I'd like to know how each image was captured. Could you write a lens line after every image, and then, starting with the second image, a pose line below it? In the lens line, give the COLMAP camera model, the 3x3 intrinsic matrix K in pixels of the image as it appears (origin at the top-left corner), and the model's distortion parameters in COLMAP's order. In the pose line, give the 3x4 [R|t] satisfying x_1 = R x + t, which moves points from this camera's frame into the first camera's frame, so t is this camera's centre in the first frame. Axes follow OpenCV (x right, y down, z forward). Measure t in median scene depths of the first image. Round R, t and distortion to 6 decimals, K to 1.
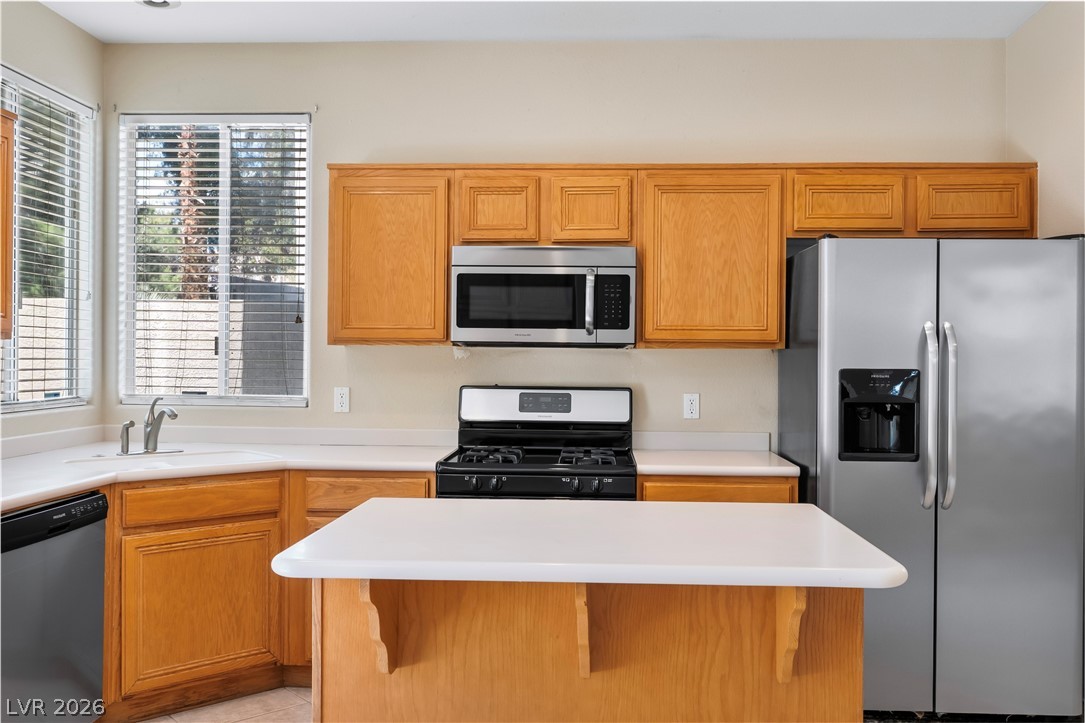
lens RADIAL K [[944.2, 0, 549.3], [0, 944.2, 355.8], [0, 0, 1]] dist [-0.019505, 0.006892]
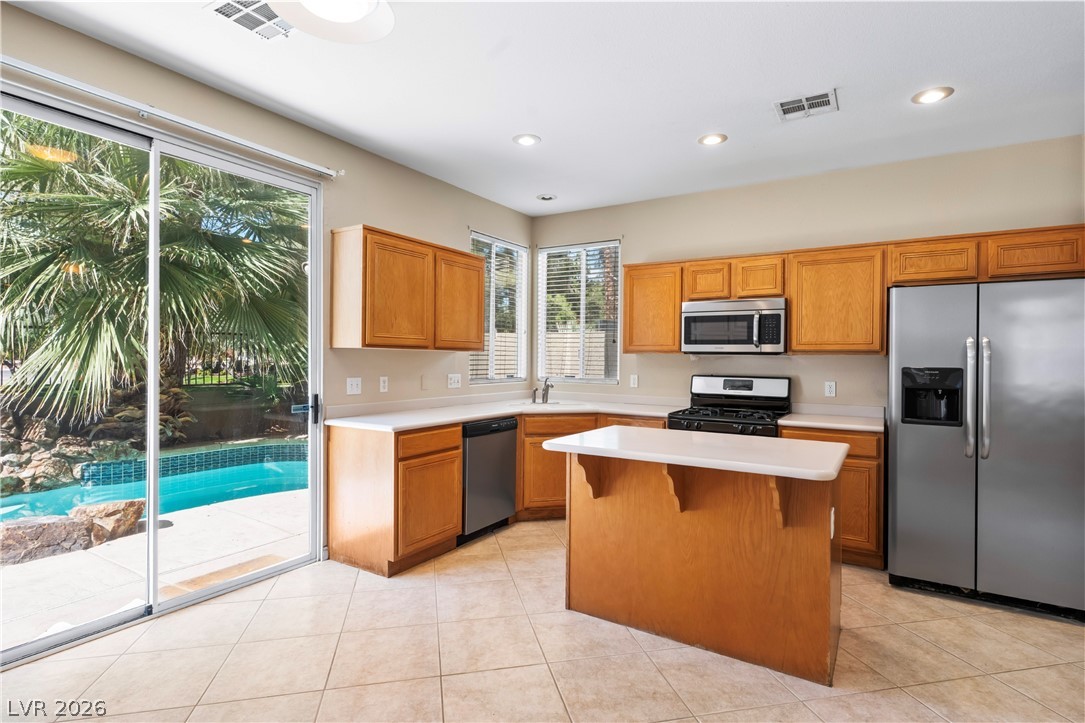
lens RADIAL K [[536.8, 0, 549.0], [0, 536.8, 359.7], [0, 0, 1]] dist [-0.002853, -0.001046]
pose [[0.876387, 0.002136, -0.481603, 0.188062], [-0.003005, 0.999995, -0.001034, 0.003336], [0.481598, 0.002354, 0.876389, -0.095863]]
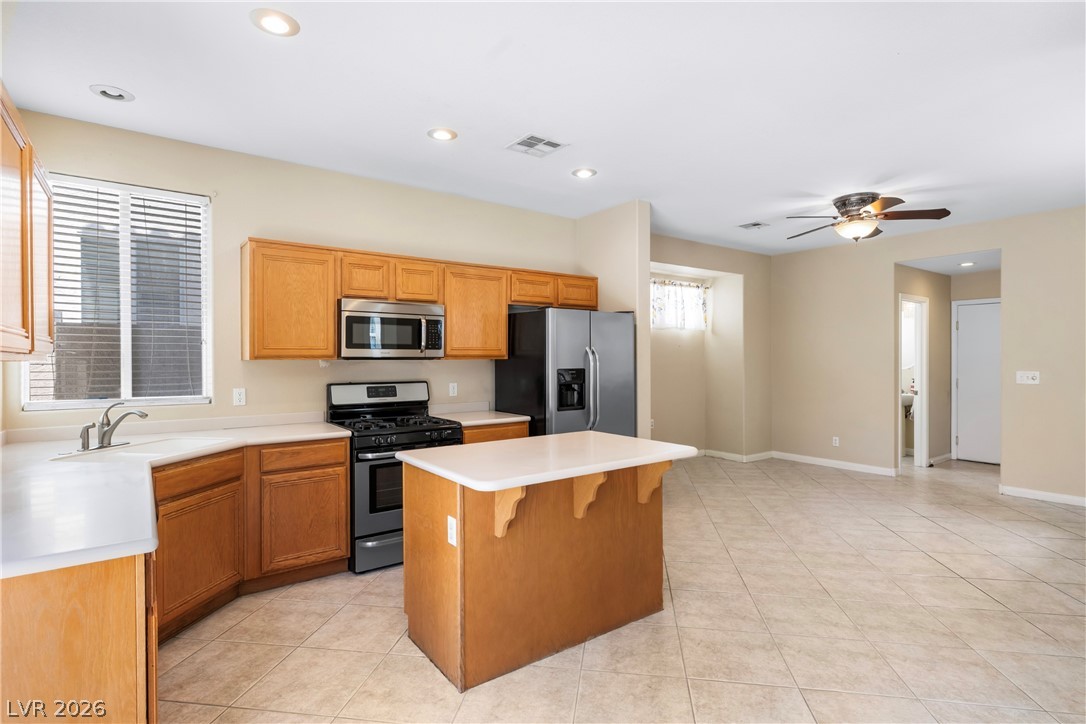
lens RADIAL K [[537.3, 0, 552.0], [0, 537.3, 359.0], [0, 0, 1]] dist [-0.002853, -0.001046]
pose [[0.770153, -0.011386, 0.637758, -0.416375], [0.009338, 0.999935, 0.006576, -0.014530], [-0.637791, 0.000891, 0.770209, 0.053923]]
